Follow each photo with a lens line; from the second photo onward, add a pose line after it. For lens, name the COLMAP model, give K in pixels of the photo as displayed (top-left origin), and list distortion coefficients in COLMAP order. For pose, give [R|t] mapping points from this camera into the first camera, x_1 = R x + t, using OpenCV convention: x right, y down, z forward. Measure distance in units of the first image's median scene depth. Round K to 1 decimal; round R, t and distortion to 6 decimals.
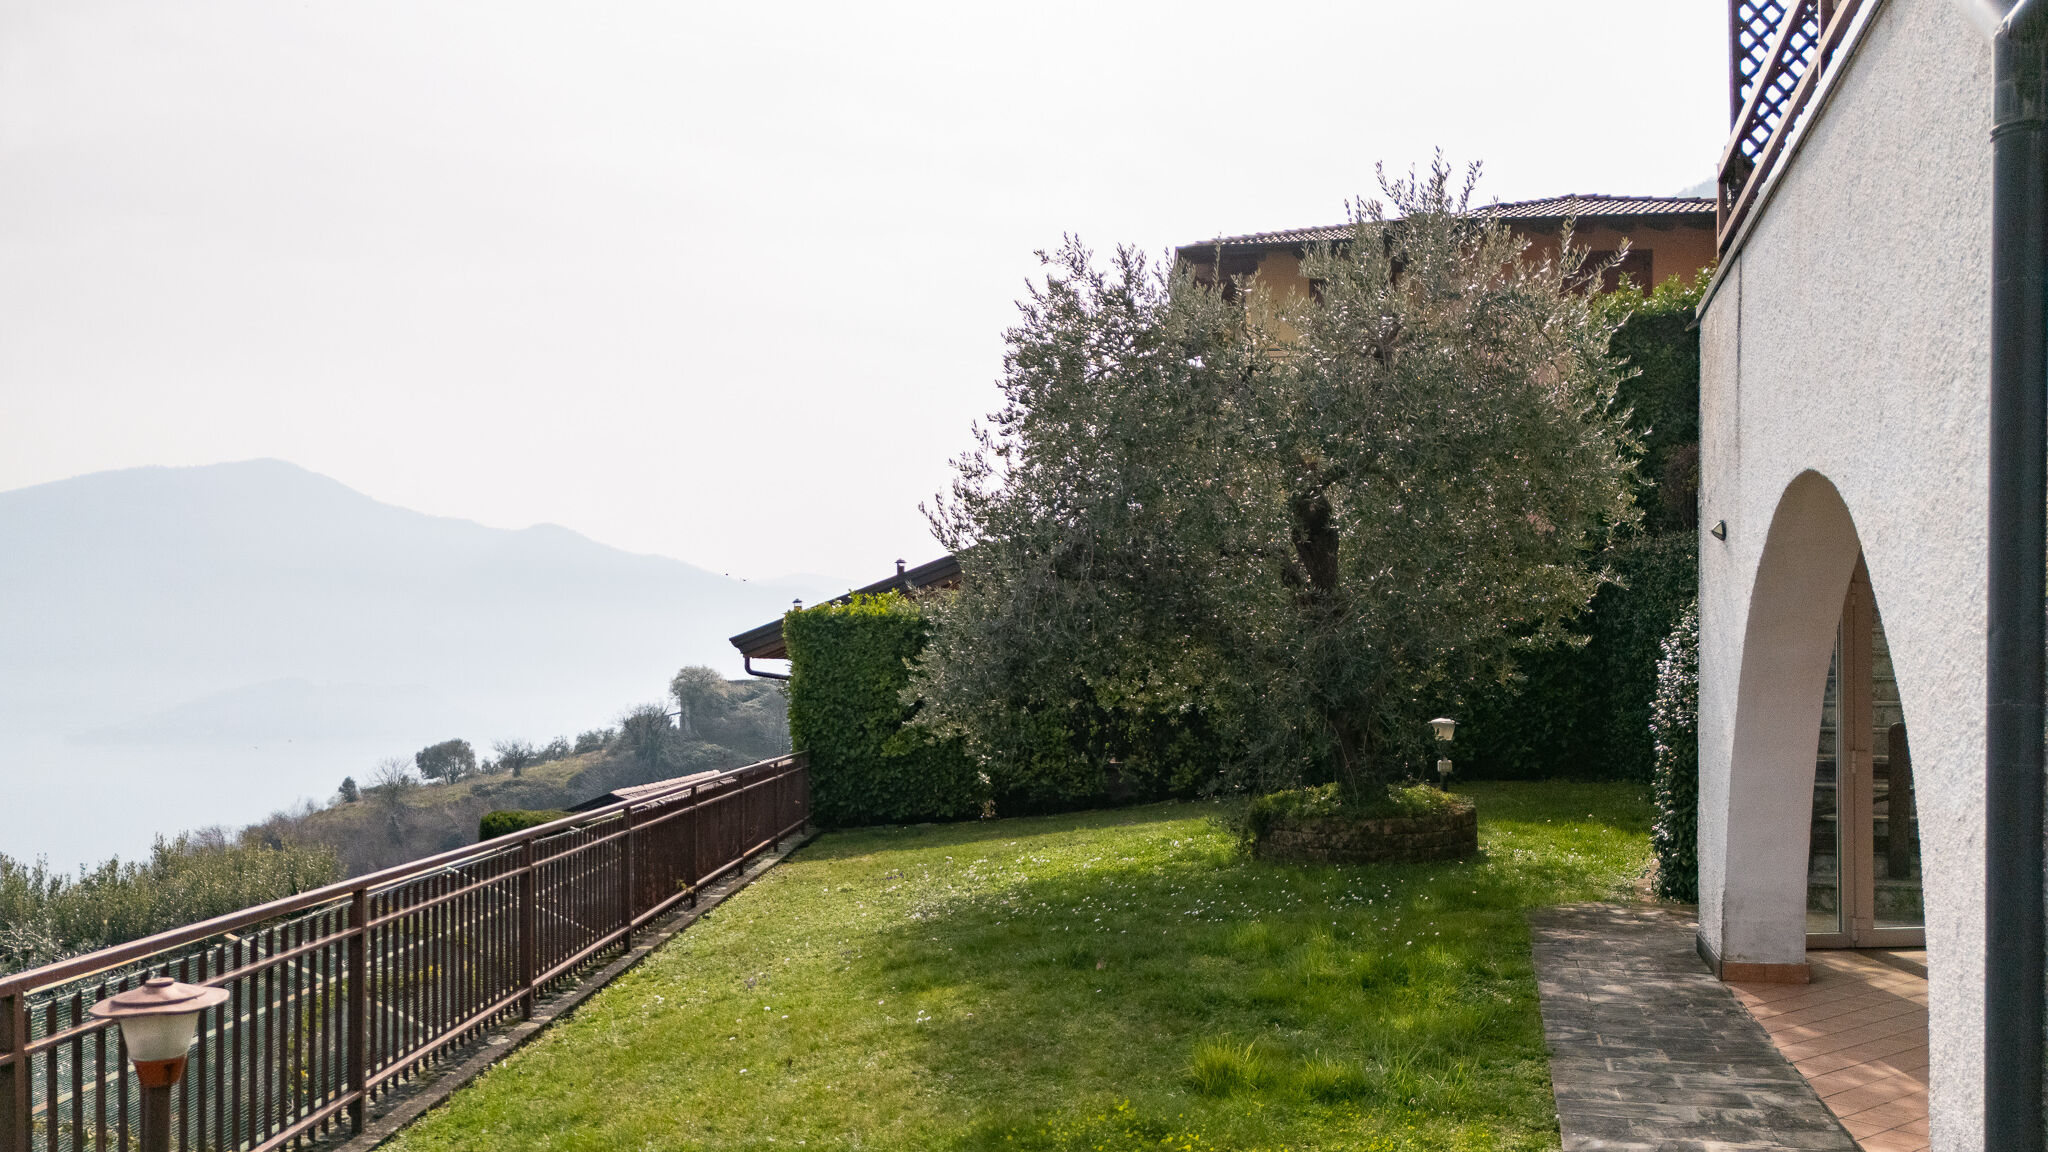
lens RADIAL K [[1504.2, 0, 1023.9], [0, 1504.2, 643.7], [0, 0, 1]] dist [0.099674, -0.083213]
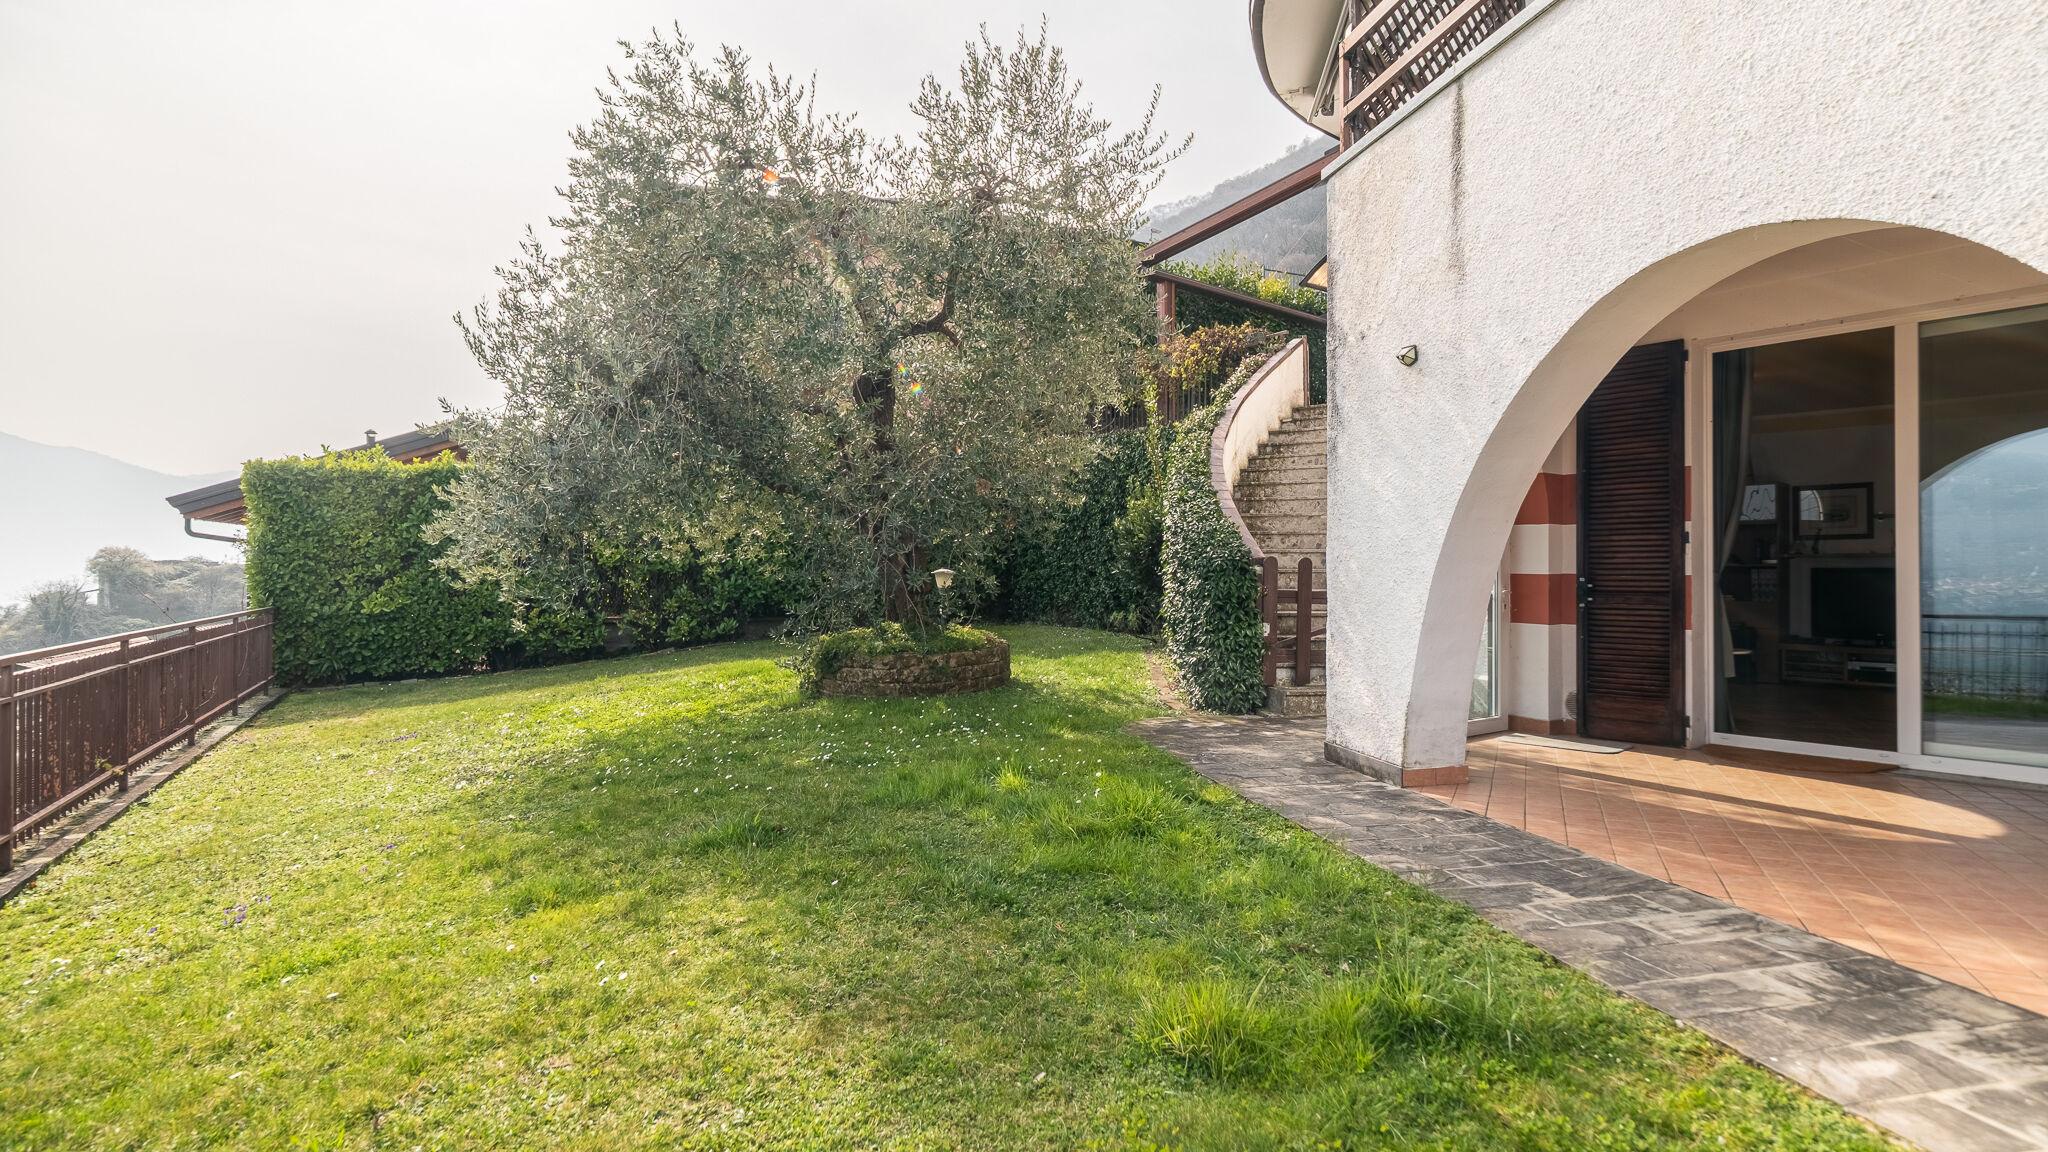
lens RADIAL K [[1049.4, 0, 1032.9], [0, 1049.4, 554.2], [0, 0, 1]] dist [-0.013505, 0.000496]
pose [[0.872988, 0.015714, 0.487488, -0.053897], [-0.020348, 0.999784, 0.004212, 0.029615], [-0.487317, -0.013596, 0.873120, 0.231353]]
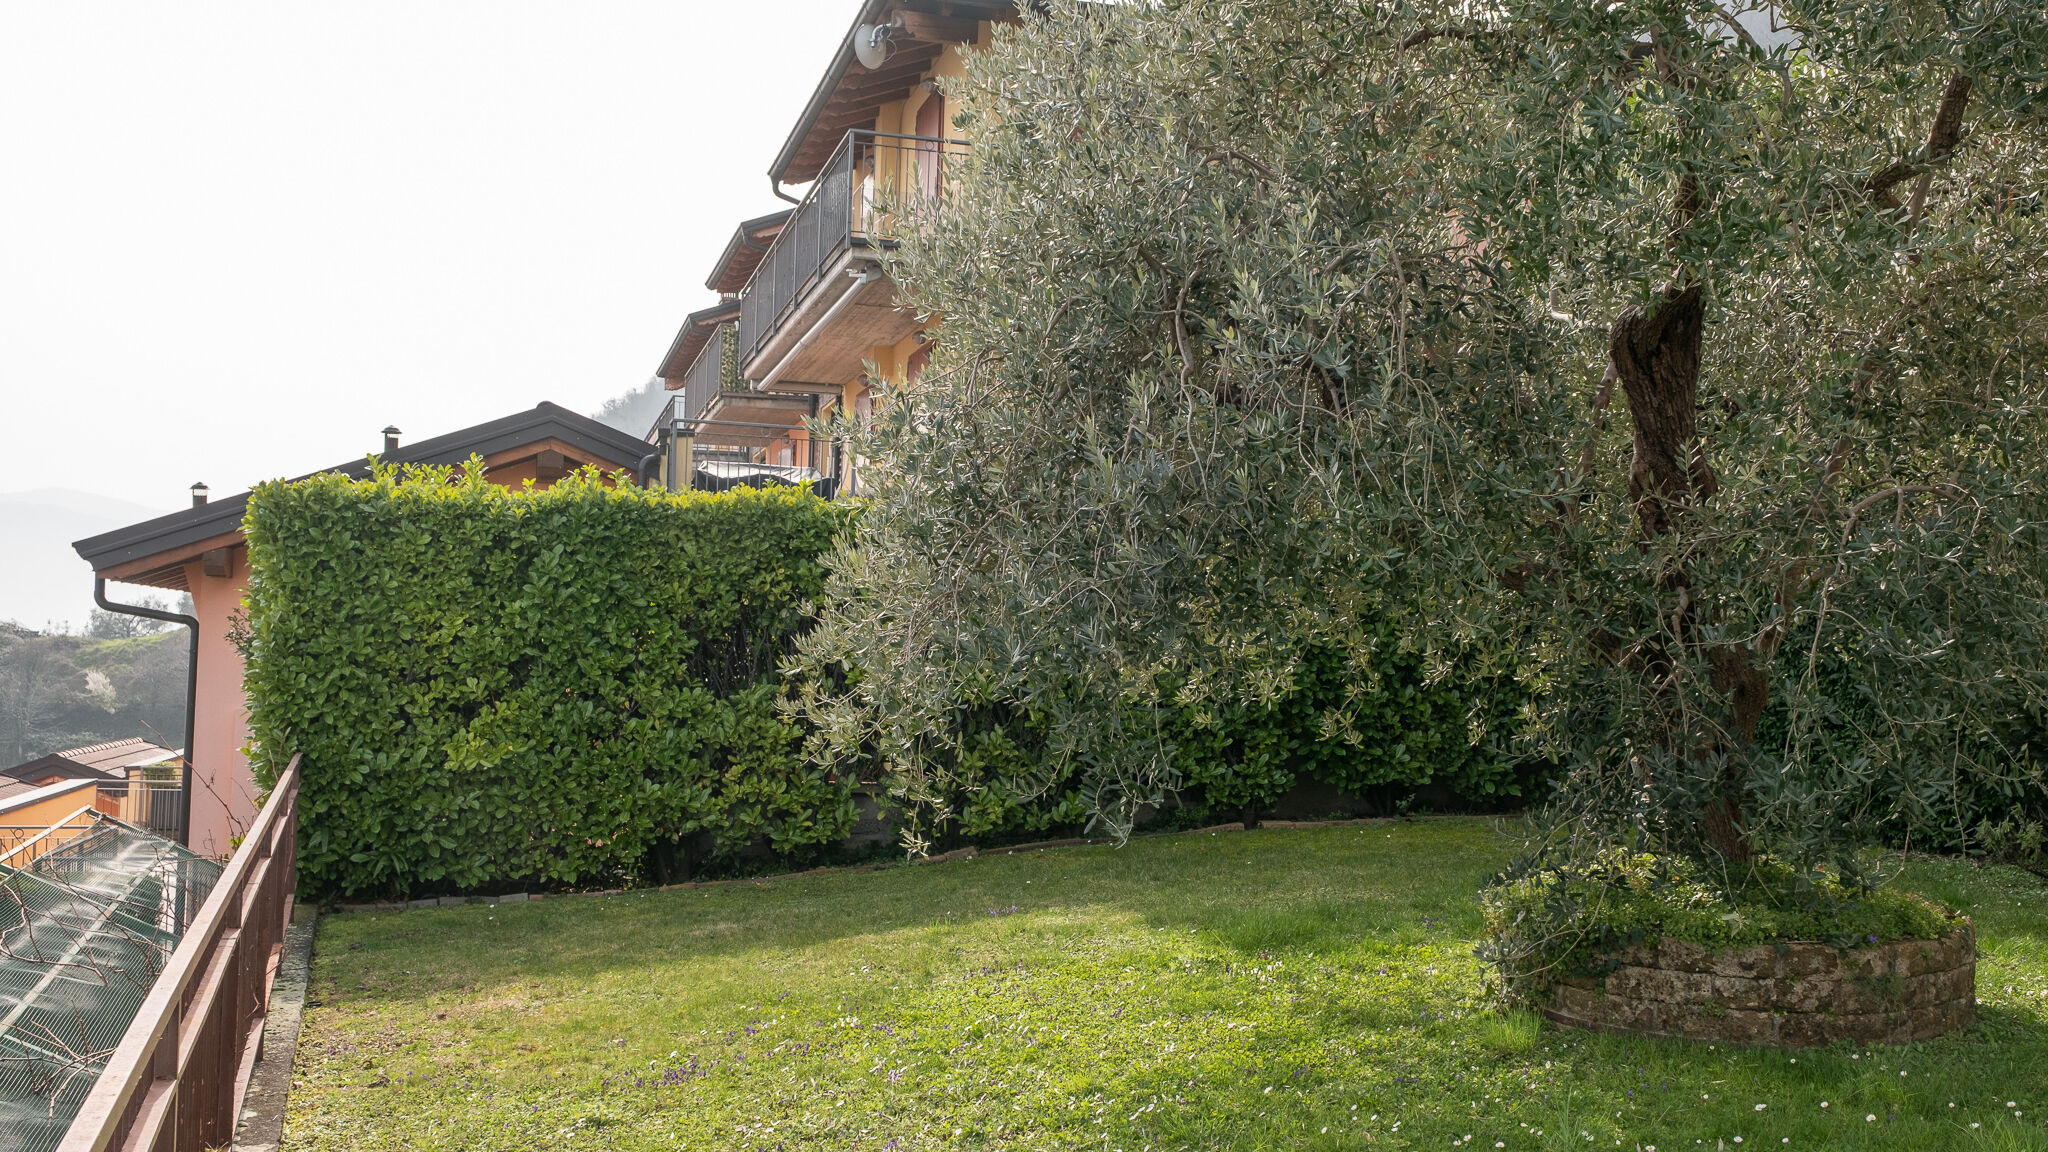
lens RADIAL K [[1791.5, 0, 1024.0], [0, 1791.5, 576.0], [0, 0, 1]] dist [-0.034823, 0.000504]
pose [[0.934937, 0.047799, 0.351580, -0.153187], [-0.040782, 0.998794, -0.027341, 0.019775], [-0.352463, 0.011224, 0.935758, 0.415926]]
